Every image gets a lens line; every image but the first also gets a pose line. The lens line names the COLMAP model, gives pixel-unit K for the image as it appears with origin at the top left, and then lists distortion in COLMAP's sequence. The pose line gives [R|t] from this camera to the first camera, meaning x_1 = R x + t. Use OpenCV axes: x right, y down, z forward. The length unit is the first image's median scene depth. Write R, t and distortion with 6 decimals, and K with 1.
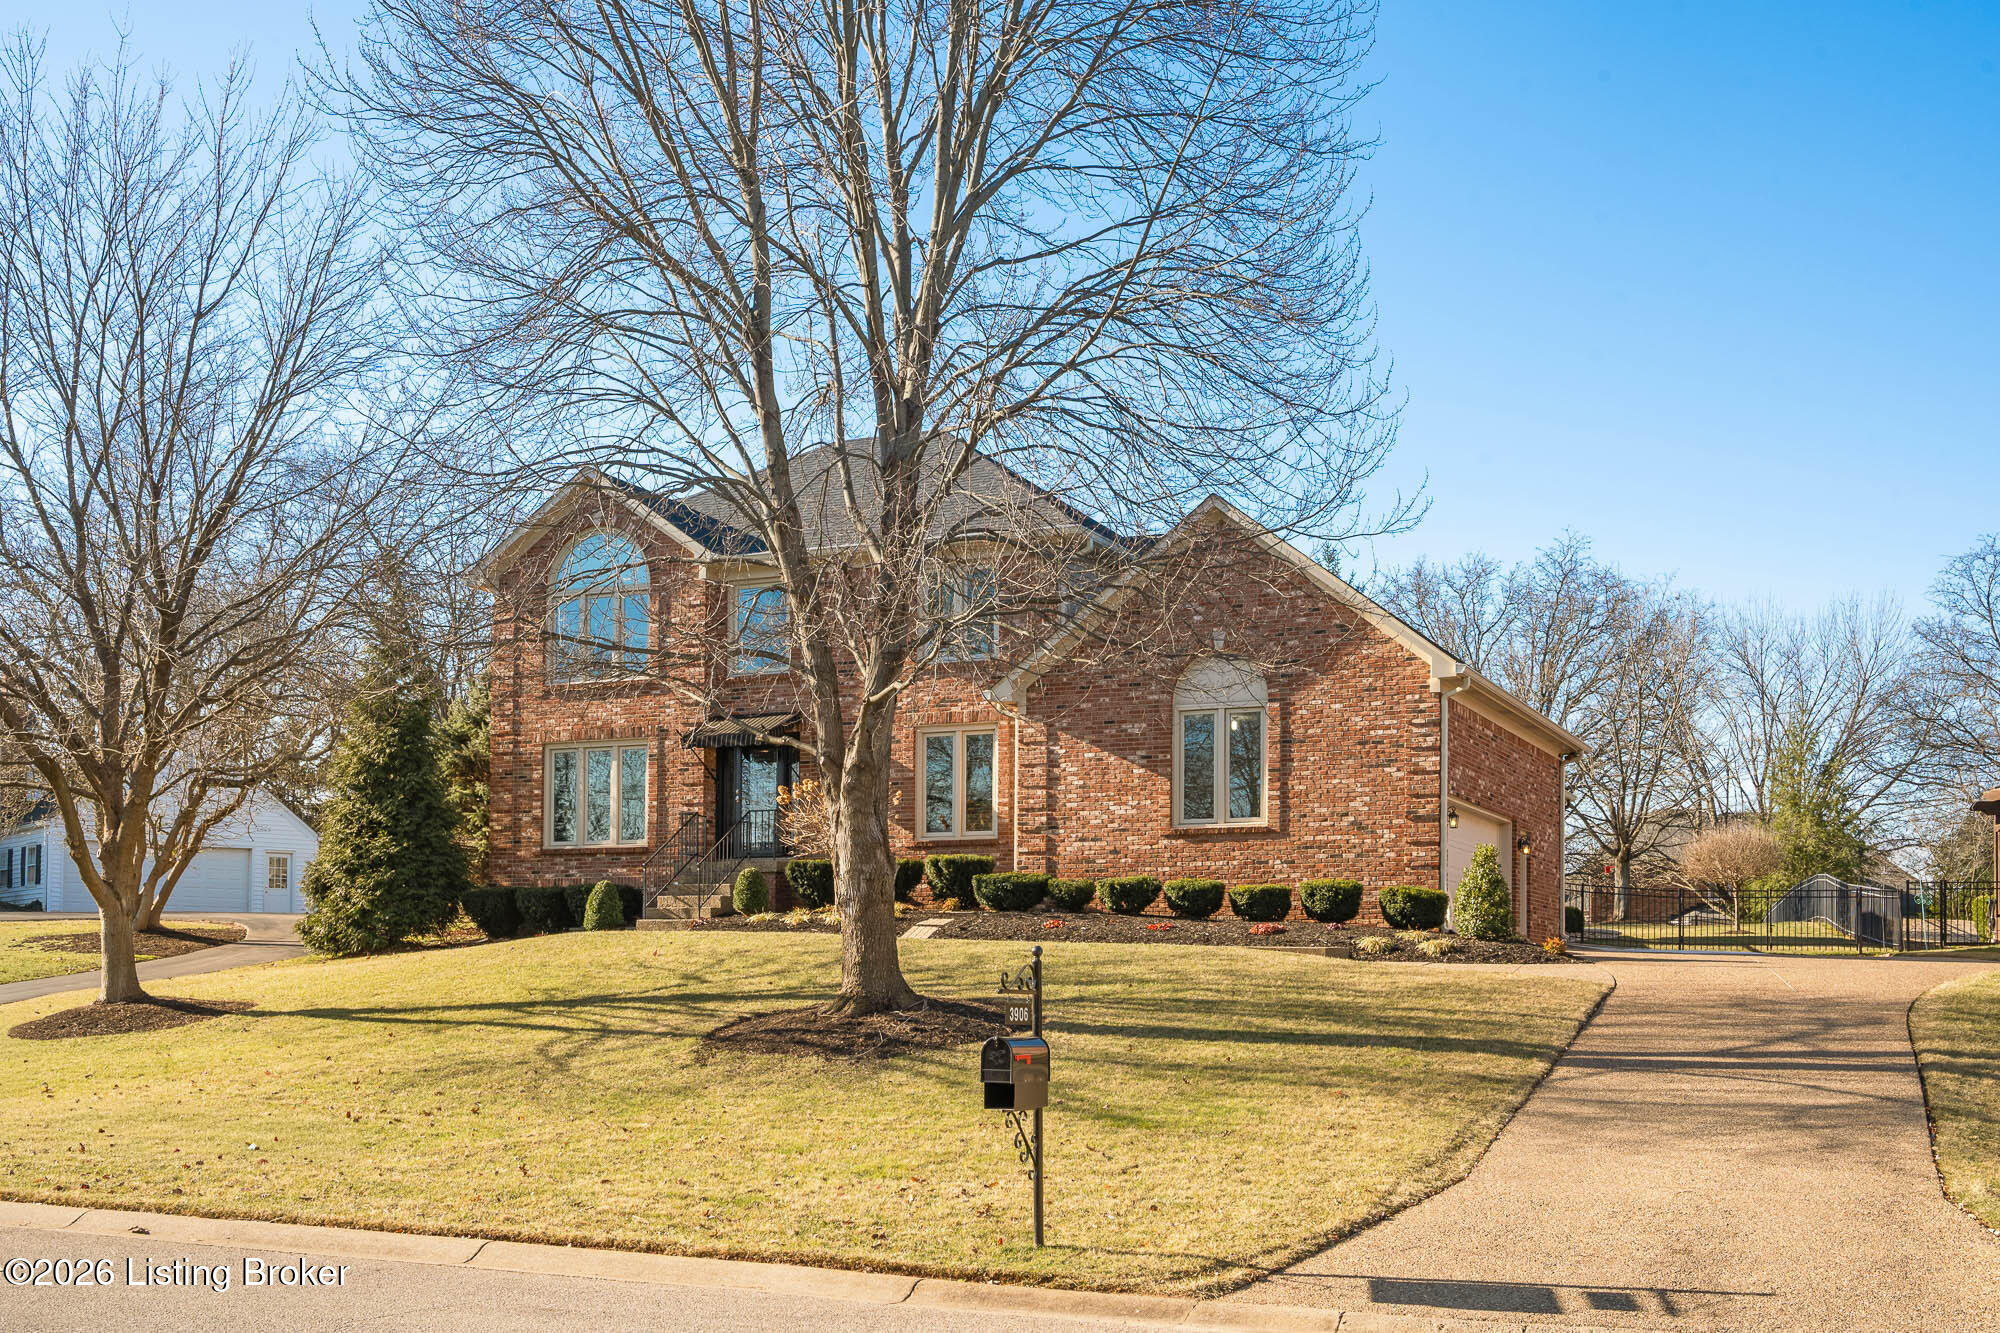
lens RADIAL K [[2458.4, 0, 1000.8], [0, 2458.4, 670.8], [0, 0, 1]] dist [0.025137, 0.000000]
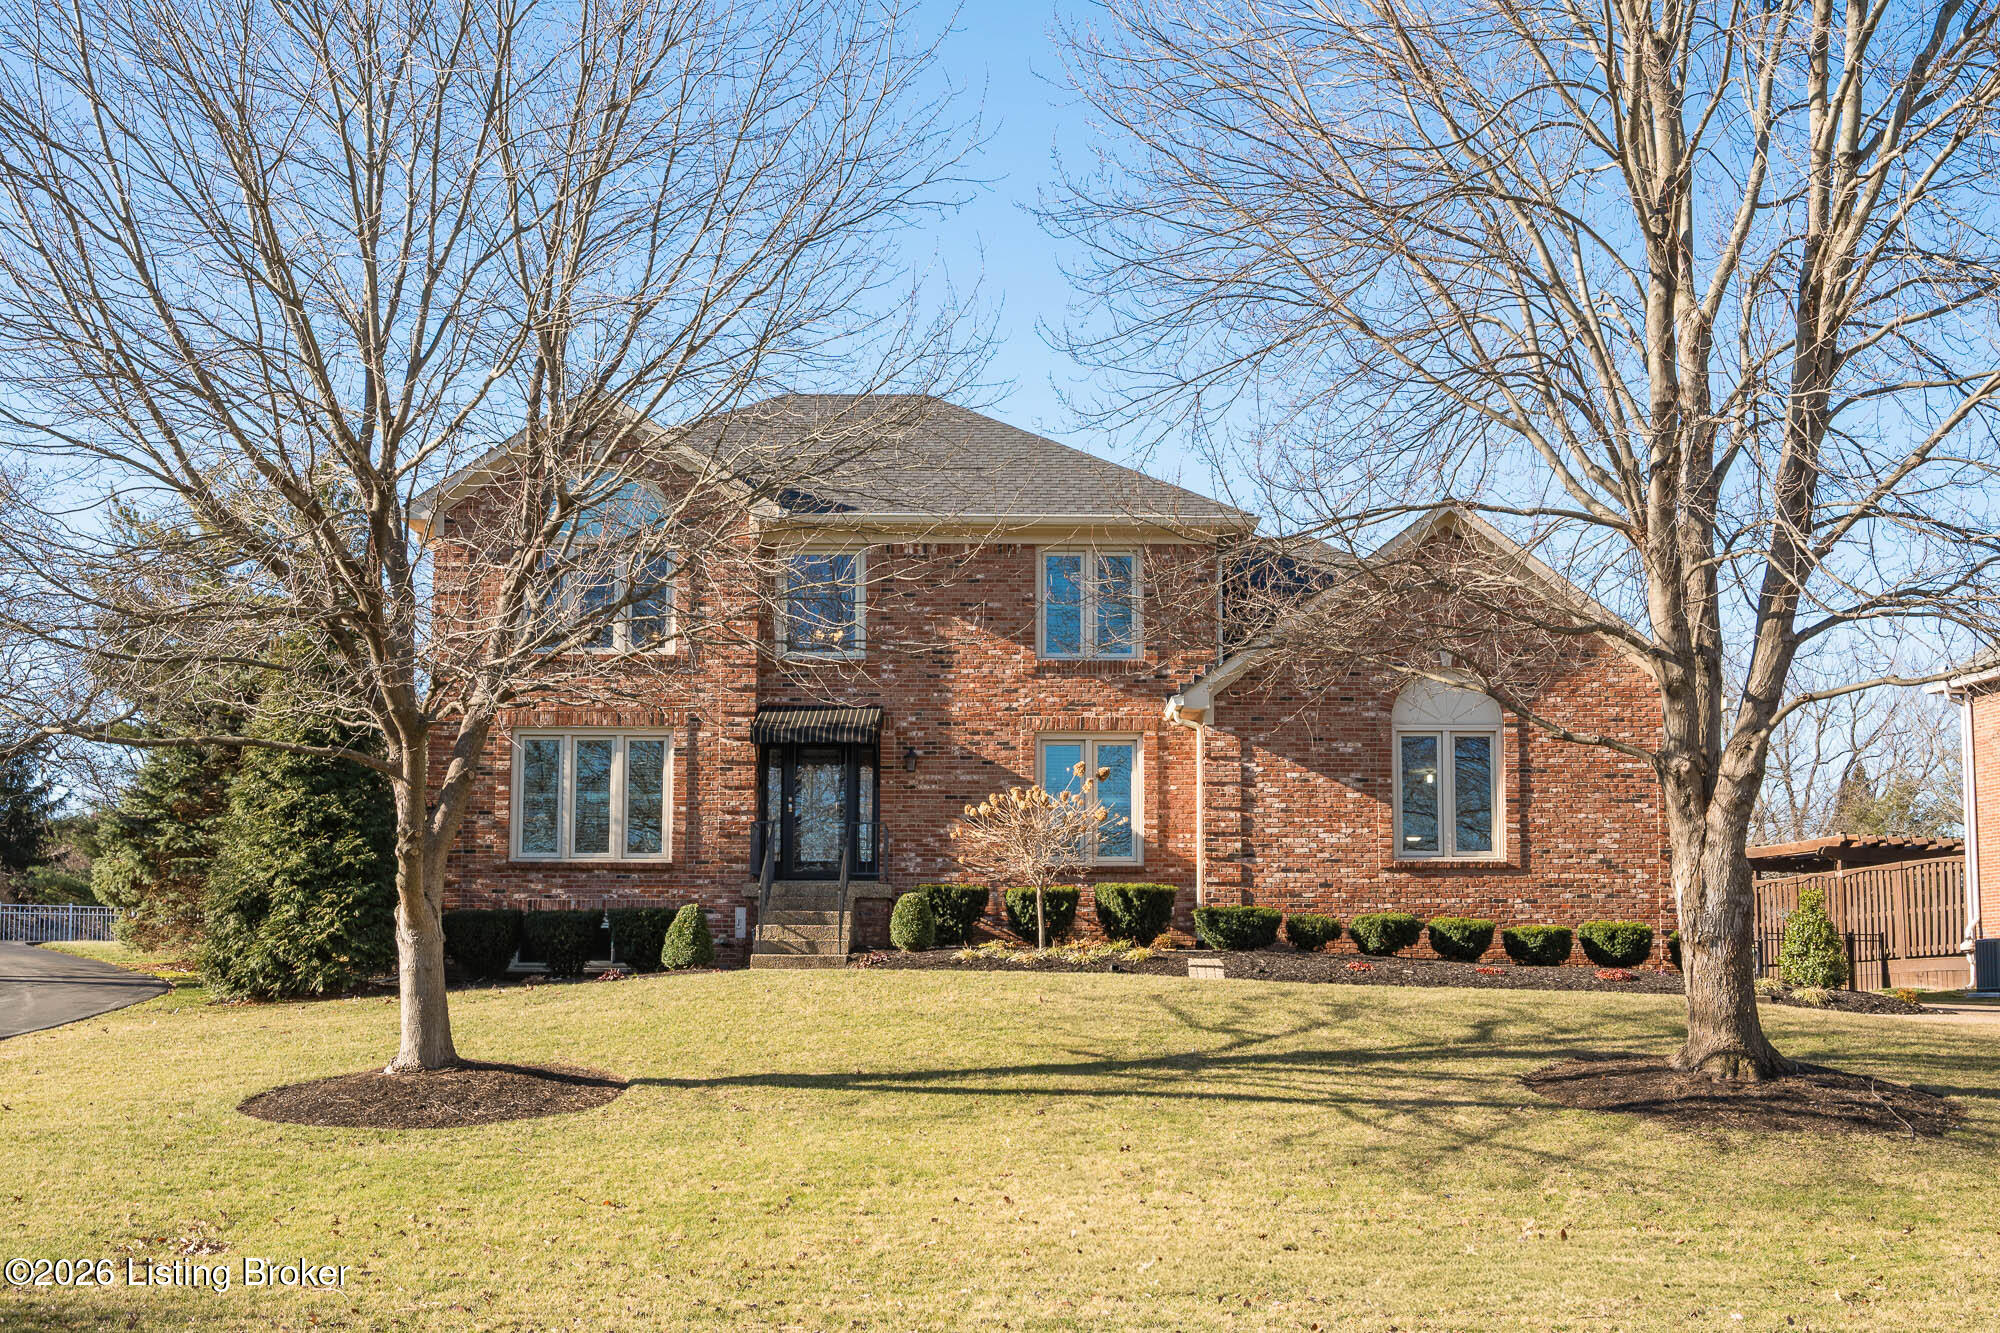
lens RADIAL K [[2458.4, 0, 999.9], [0, 2458.4, 663.9], [0, 0, 1]] dist [0.025137, 0.000000]
pose [[0.875936, 0.067753, 0.477645, -0.480194], [-0.059210, 0.997702, -0.032938, 0.029758], [-0.478779, 0.000570, 0.877935, 0.271617]]
